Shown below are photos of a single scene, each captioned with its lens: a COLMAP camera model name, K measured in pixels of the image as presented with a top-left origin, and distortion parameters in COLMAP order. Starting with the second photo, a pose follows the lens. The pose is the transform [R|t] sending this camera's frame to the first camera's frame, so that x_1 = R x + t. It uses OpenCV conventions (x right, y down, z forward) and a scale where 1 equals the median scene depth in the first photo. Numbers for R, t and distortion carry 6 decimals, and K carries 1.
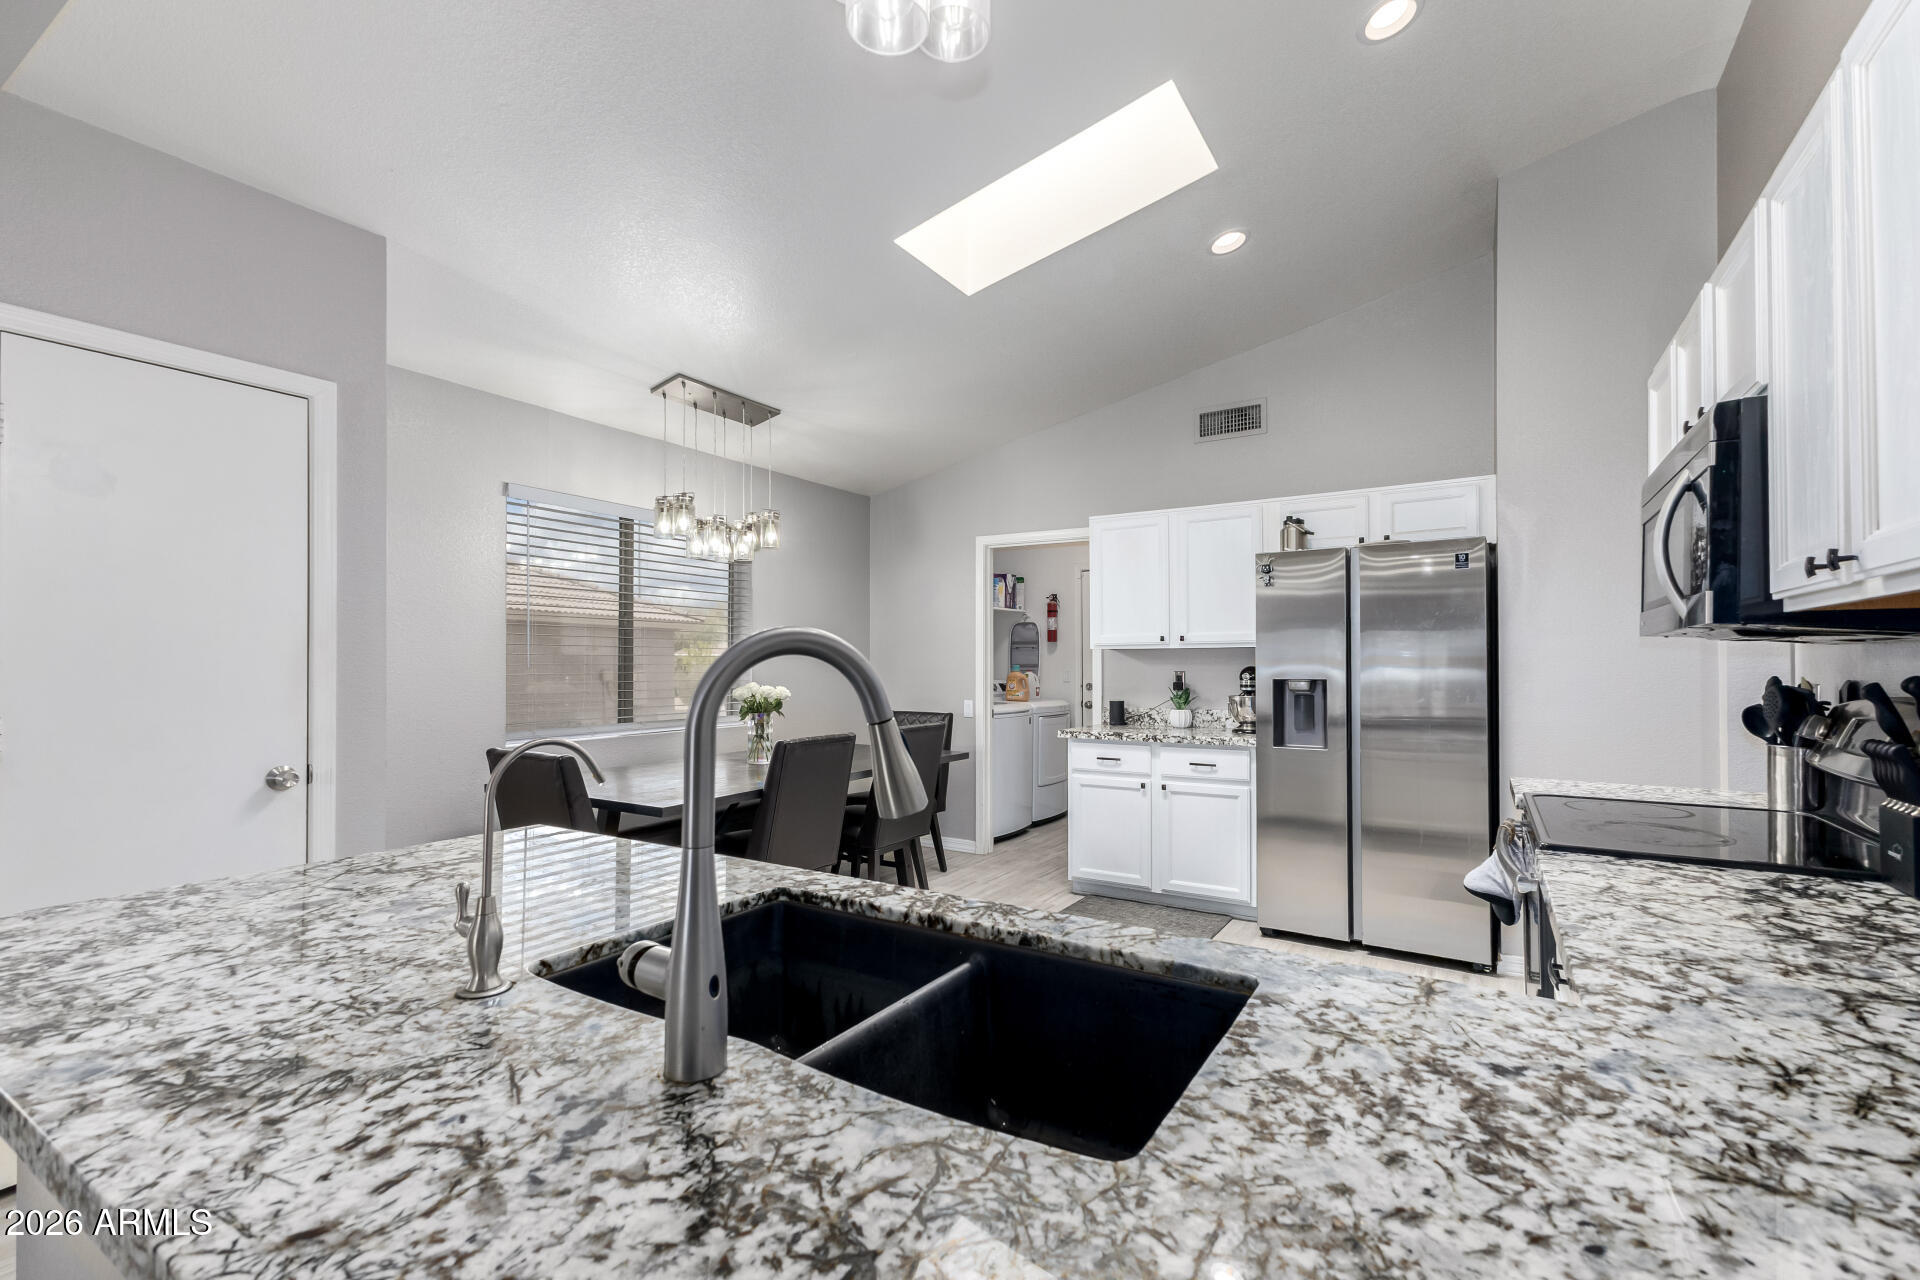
lens RADIAL K [[833.5, 0, 967.0], [0, 833.5, 655.3], [0, 0, 1]] dist [0.011786, -0.002024]
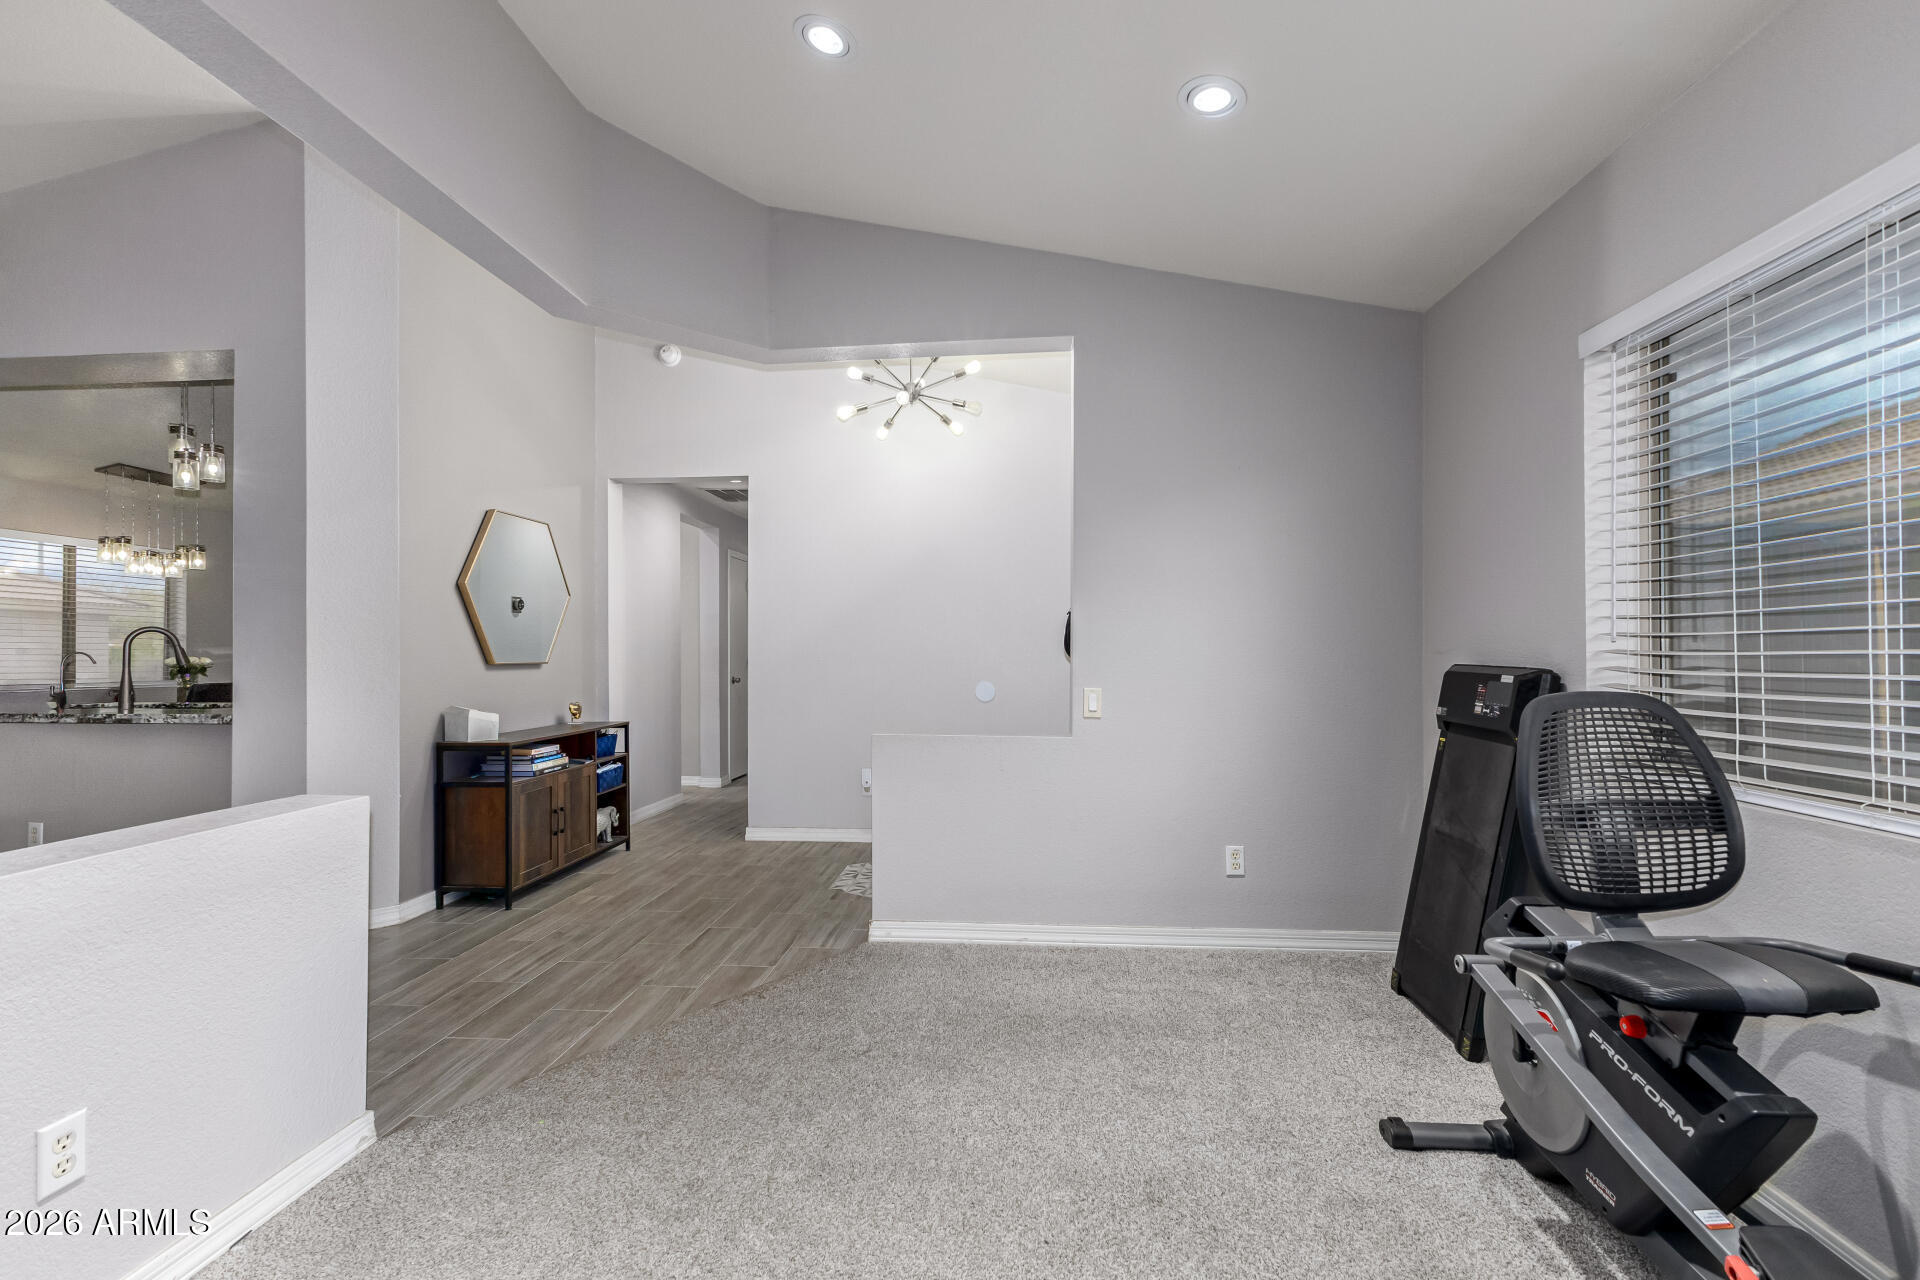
lens RADIAL K [[833.5, 0, 947.1], [0, 833.5, 645.2], [0, 0, 1]] dist [0.011786, -0.002024]
pose [[0.909074, 0.007883, 0.416560, 0.381473], [-0.010805, 0.999931, 0.004657, -0.008284], [-0.416495, -0.008734, 0.909096, -1.005015]]
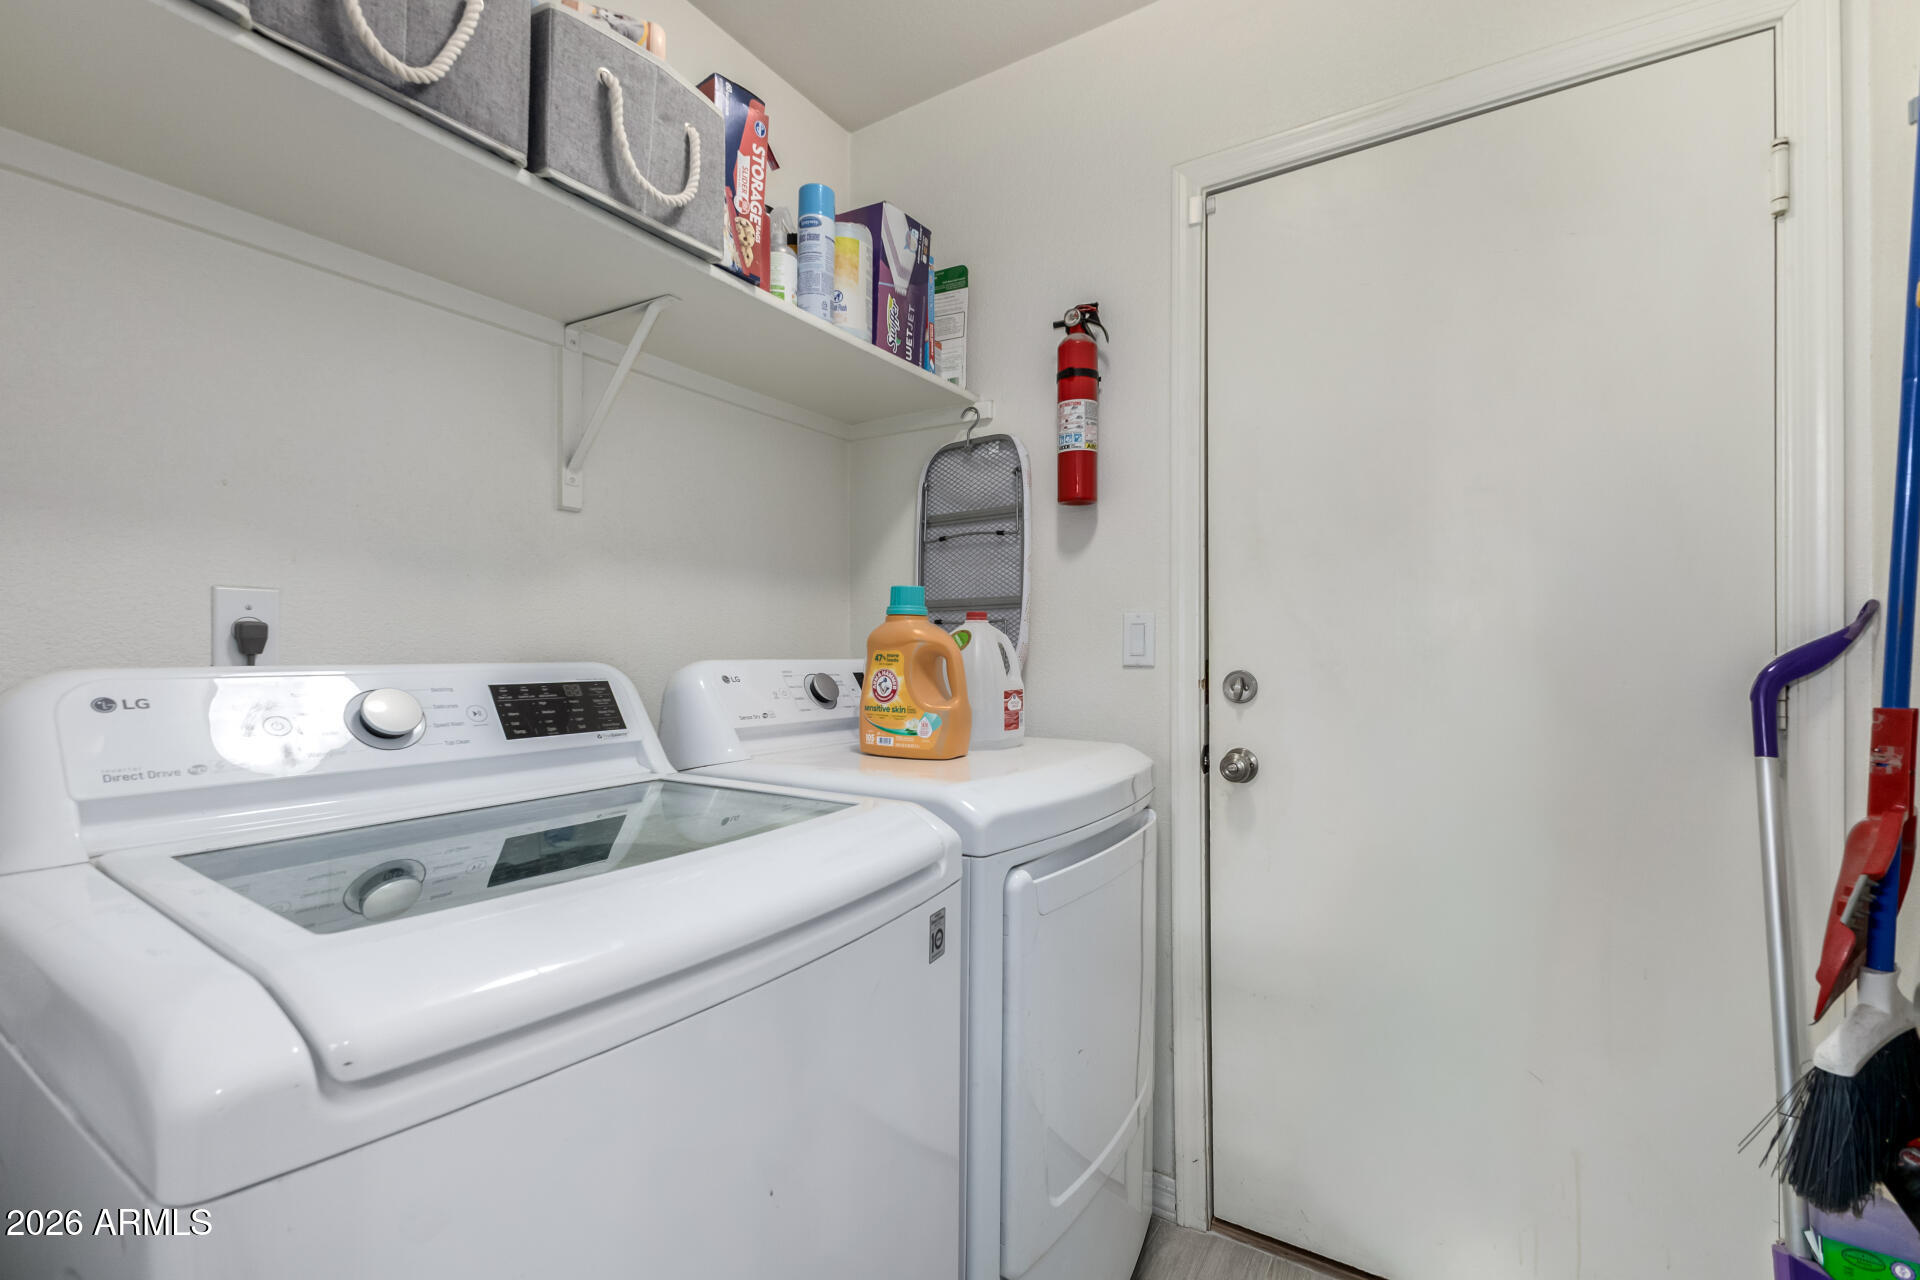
lens RADIAL K [[833.5, 0, 960.6], [0, 833.5, 652.2], [0, 0, 1]] dist [0.011786, -0.002024]
pose [[0.999765, -0.000082, -0.021660, 0.124781], [0.000321, 0.999939, 0.011027, 0.042660], [0.021657, -0.011032, 0.999705, 1.282244]]
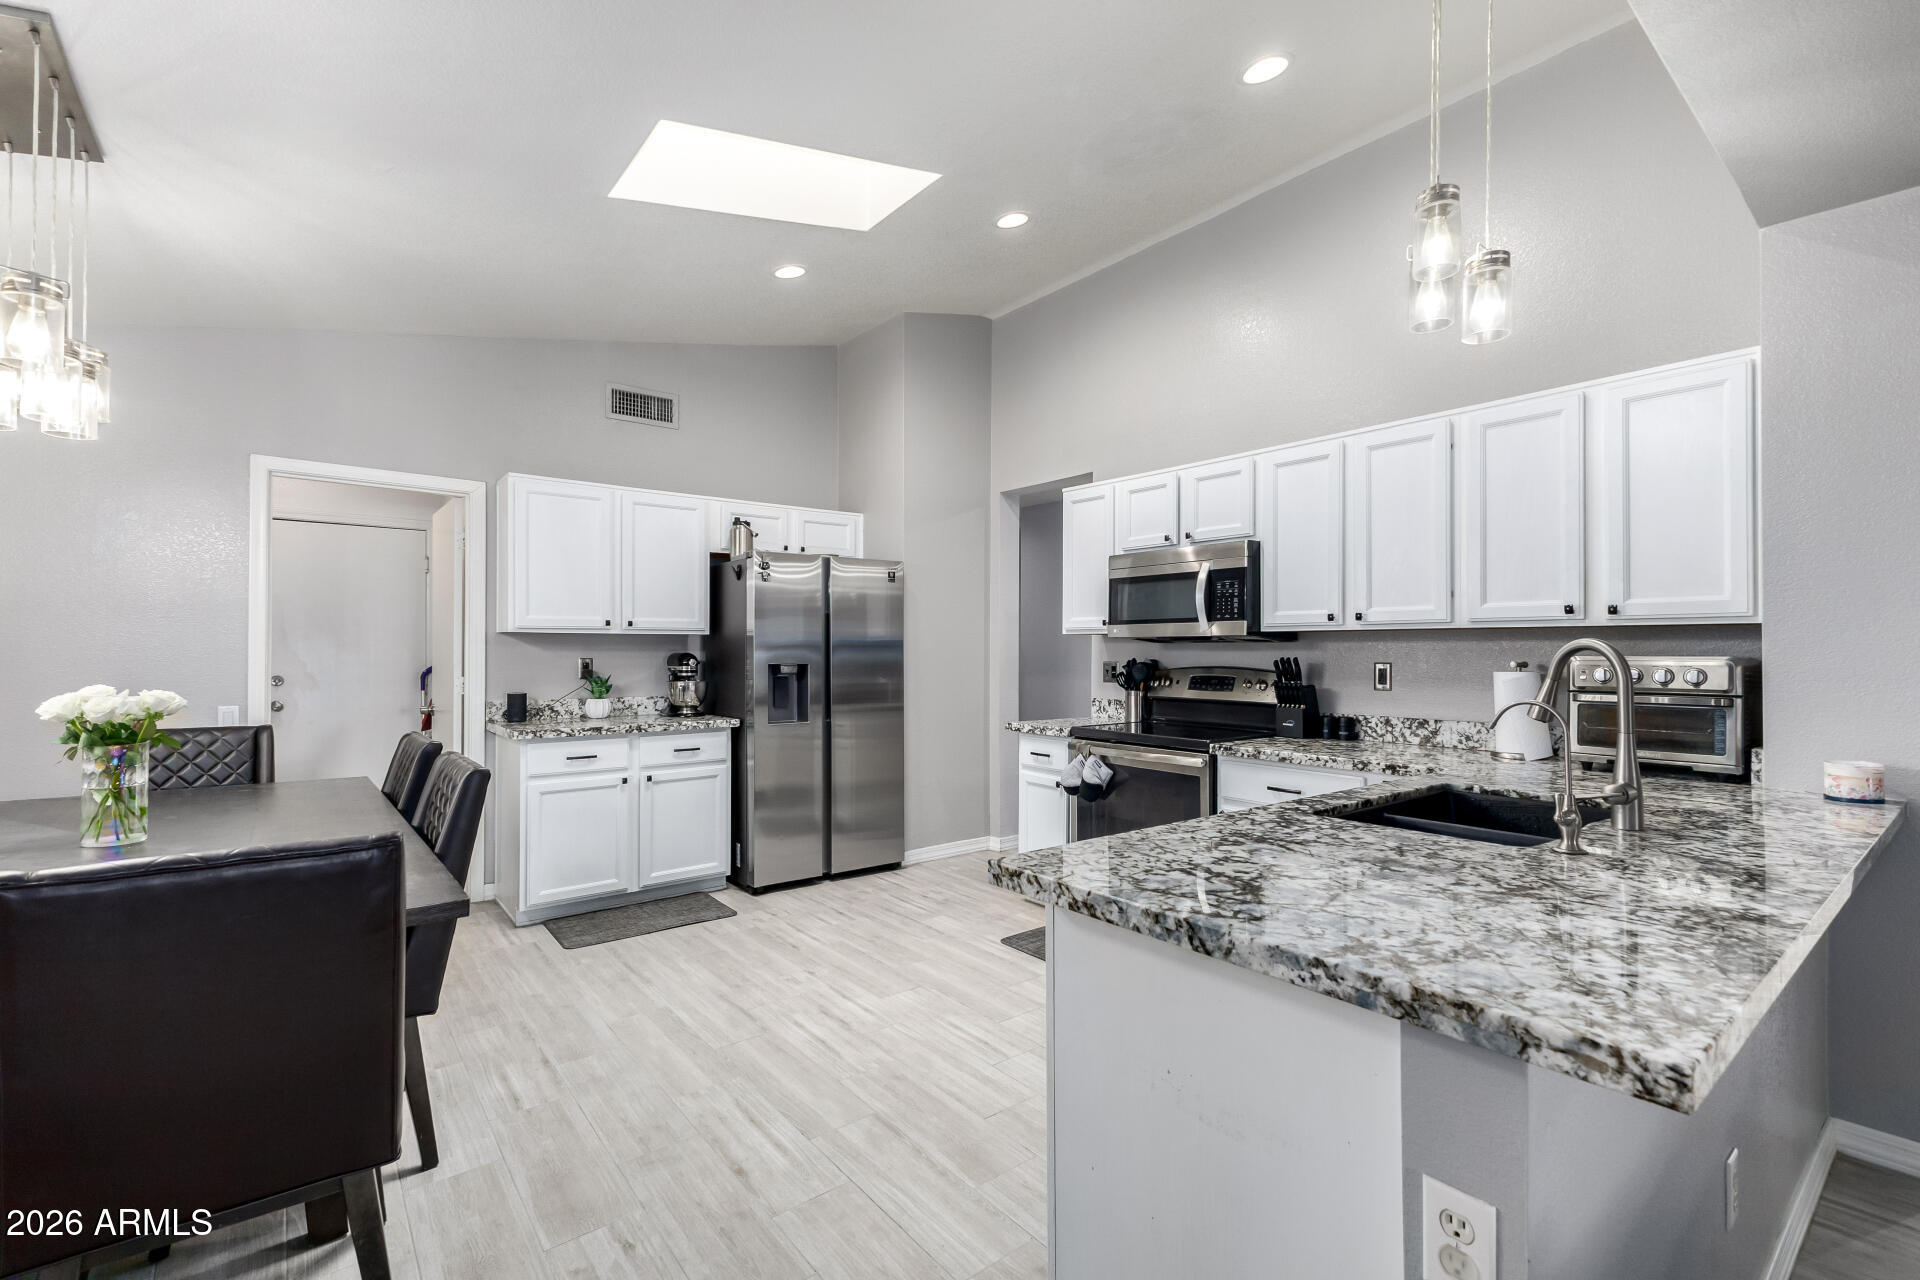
lens RADIAL K [[833.5, 0, 957.6], [0, 833.5, 643.7], [0, 0, 1]] dist [0.011786, -0.002024]
pose [[0.350631, 0.010321, 0.936457, -0.537501], [-0.012036, 0.999906, -0.006513, 0.004923], [-0.936436, -0.008988, 0.350722, 0.329314]]
